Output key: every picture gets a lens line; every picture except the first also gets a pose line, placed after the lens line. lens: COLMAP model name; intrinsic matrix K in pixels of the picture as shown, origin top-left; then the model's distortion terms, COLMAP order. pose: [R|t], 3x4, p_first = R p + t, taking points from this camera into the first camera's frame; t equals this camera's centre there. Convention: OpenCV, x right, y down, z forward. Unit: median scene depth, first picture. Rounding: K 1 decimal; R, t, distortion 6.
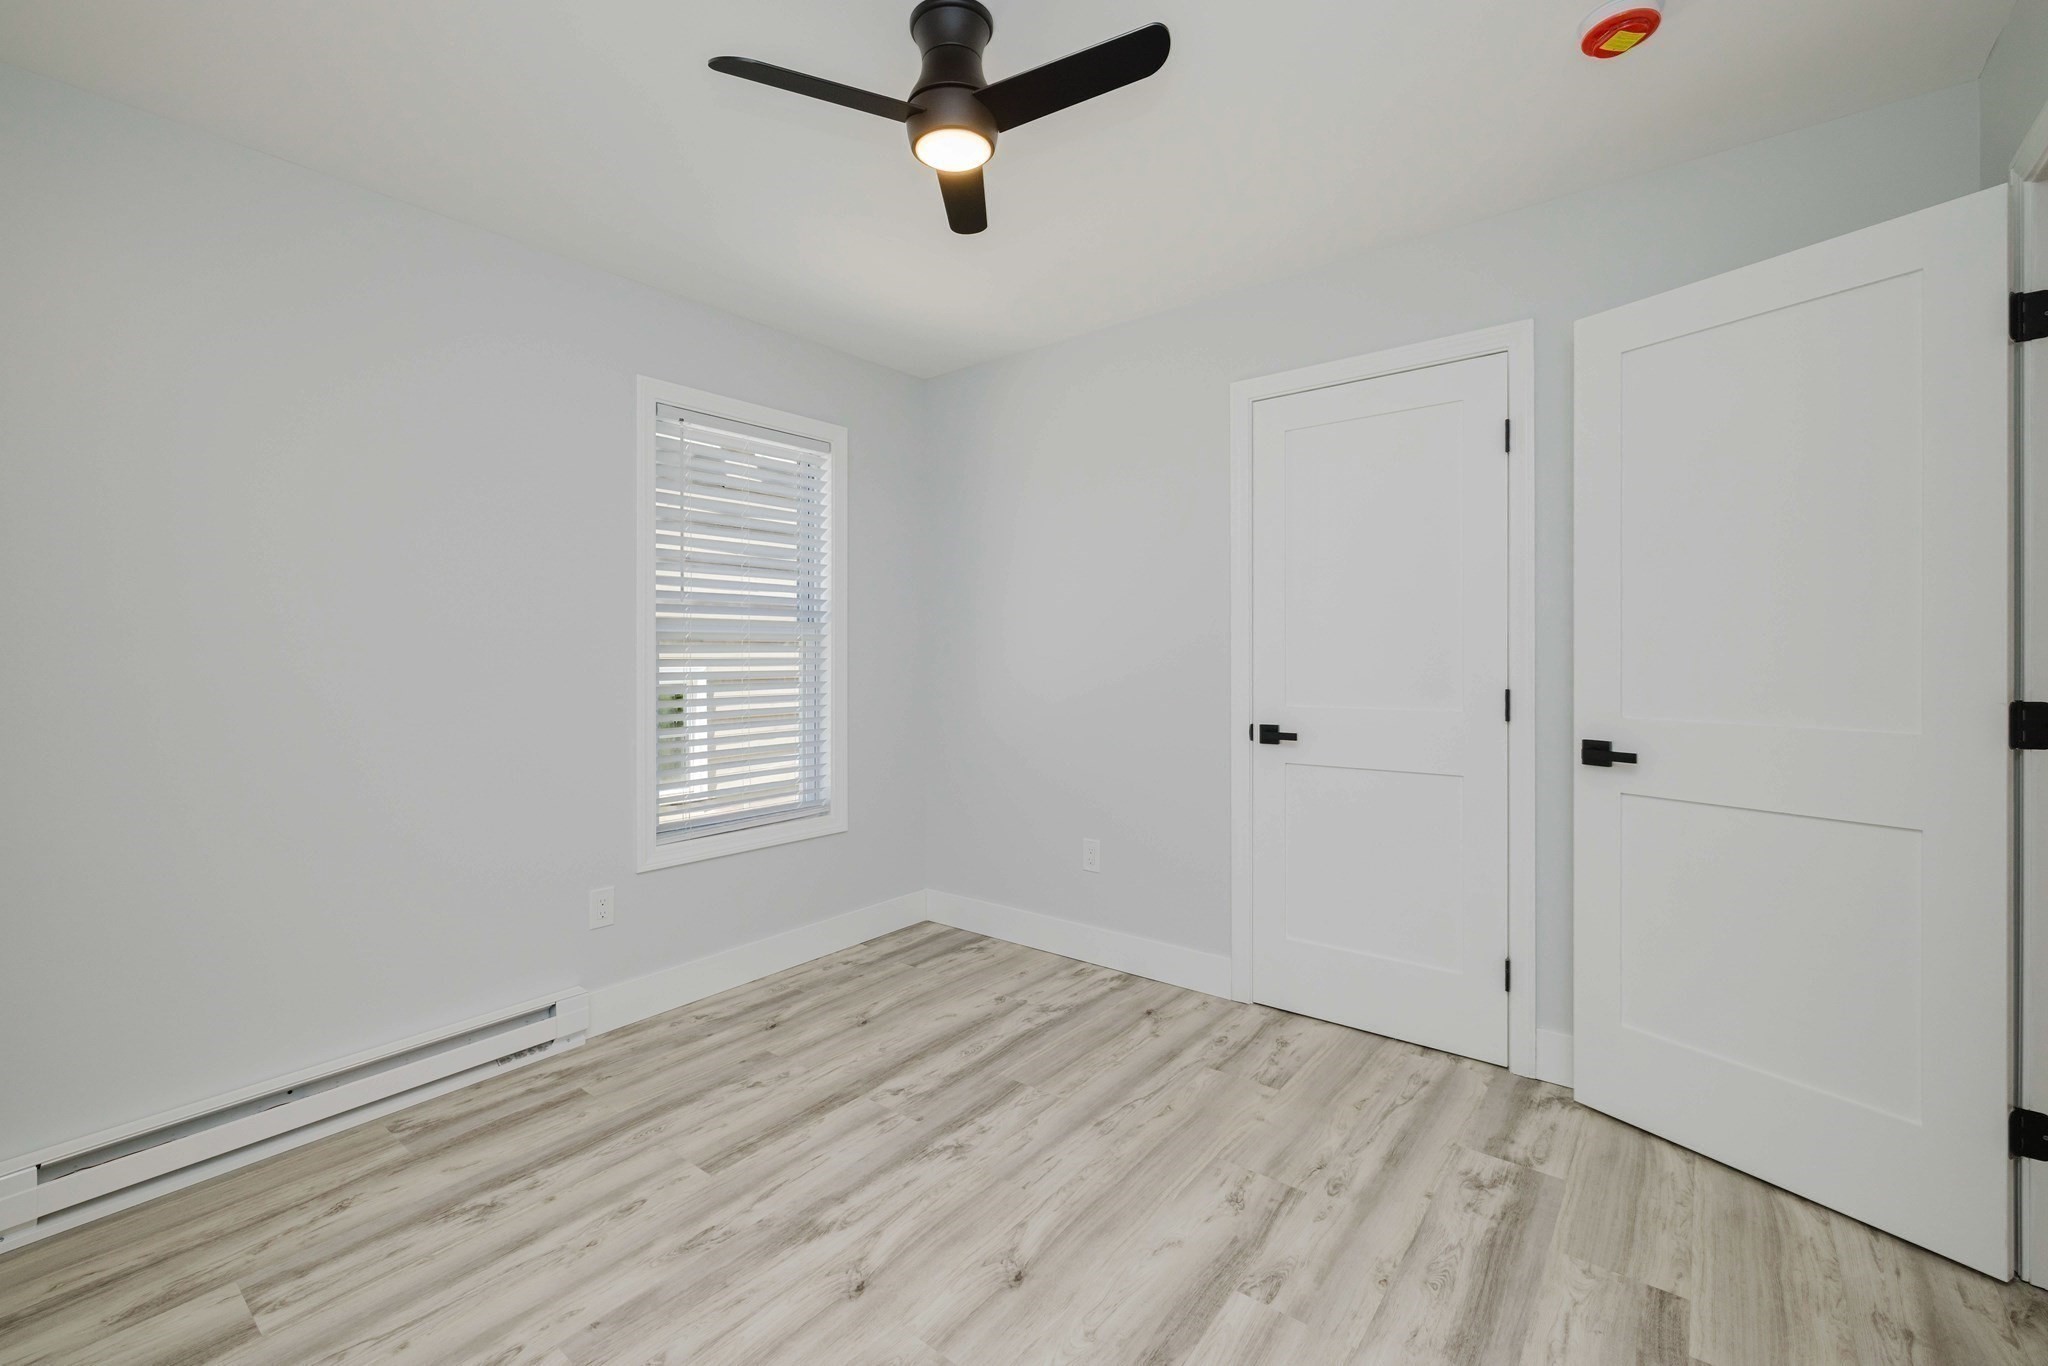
lens RADIAL K [[865.6, 0, 995.3], [0, 865.6, 669.8], [0, 0, 1]] dist [0.003493, 0.001040]
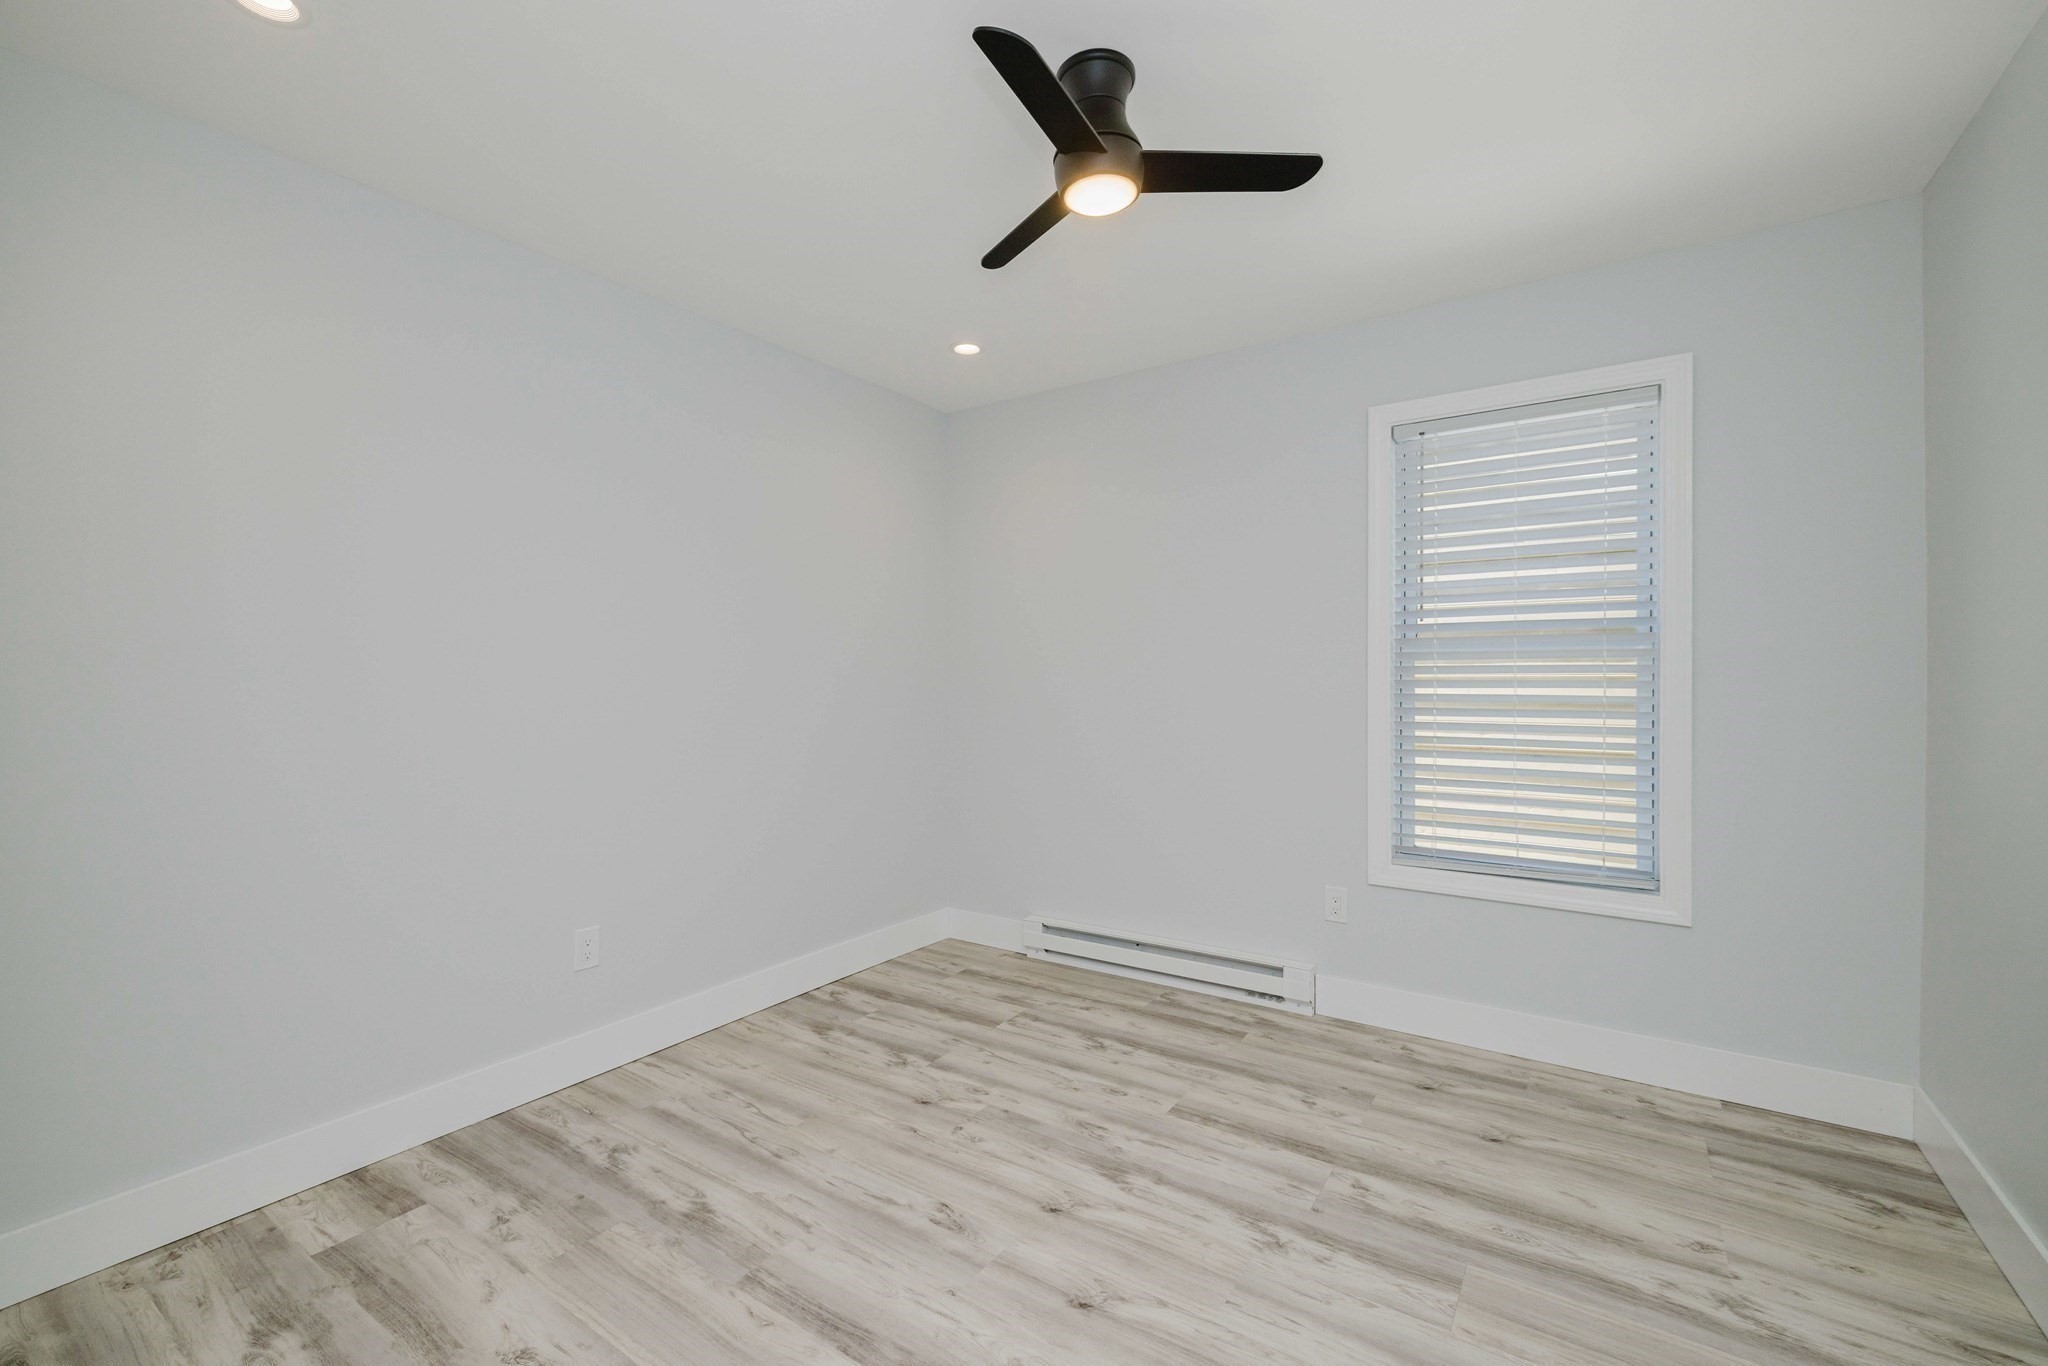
lens RADIAL K [[865.6, 0, 1032.5], [0, 865.6, 703.9], [0, 0, 1]] dist [0.003493, 0.001040]
pose [[0.086838, 0.039219, -0.995450, 0.707287], [-0.009771, 0.999210, 0.038515, -0.026059], [0.996175, 0.006382, 0.087153, 0.600238]]
